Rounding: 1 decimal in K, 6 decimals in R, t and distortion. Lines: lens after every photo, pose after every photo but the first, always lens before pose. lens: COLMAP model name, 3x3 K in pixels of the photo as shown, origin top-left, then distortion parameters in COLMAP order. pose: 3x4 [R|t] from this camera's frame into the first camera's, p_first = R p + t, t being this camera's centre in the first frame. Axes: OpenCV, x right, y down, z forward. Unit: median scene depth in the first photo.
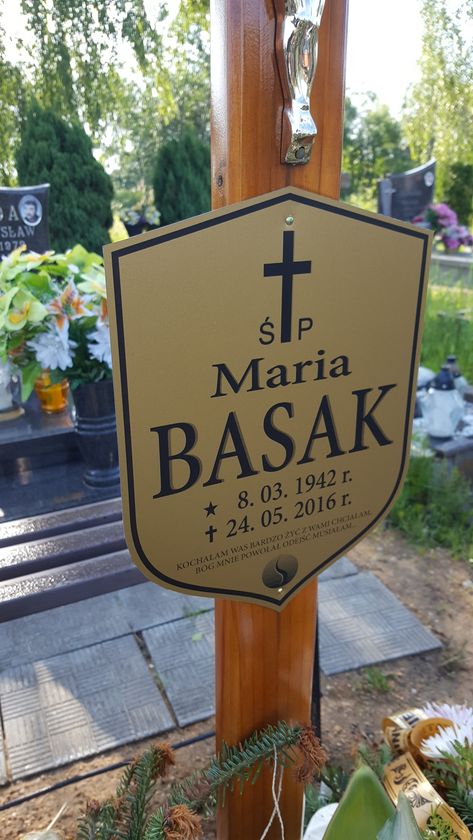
lens RADIAL K [[644.0, 0, 236.5], [0, 644.0, 420.0], [0, 0, 1]] dist [-0.001319, -0.001322]
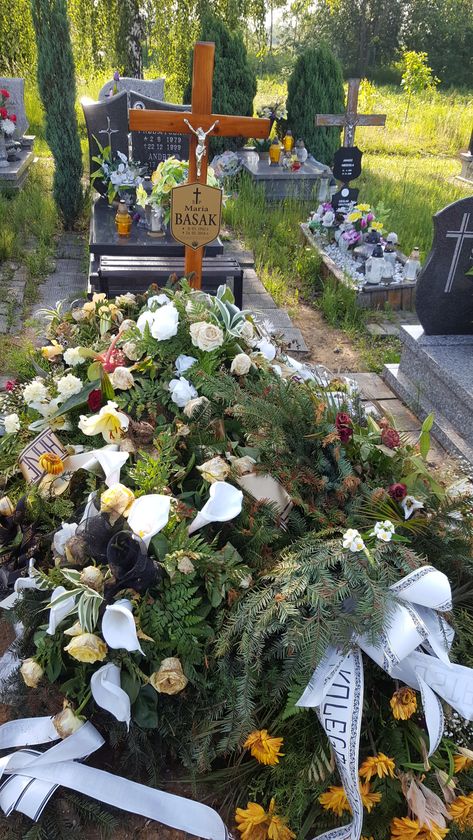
lens RADIAL K [[644.0, 0, 236.5], [0, 644.0, 420.0], [0, 0, 1]] dist [-0.001319, -0.001322]
pose [[0.962383, 0.200698, -0.183137, 0.157997], [-0.163671, 0.966269, 0.198835, 0.047729], [0.216865, -0.161381, 0.962770, -0.420832]]
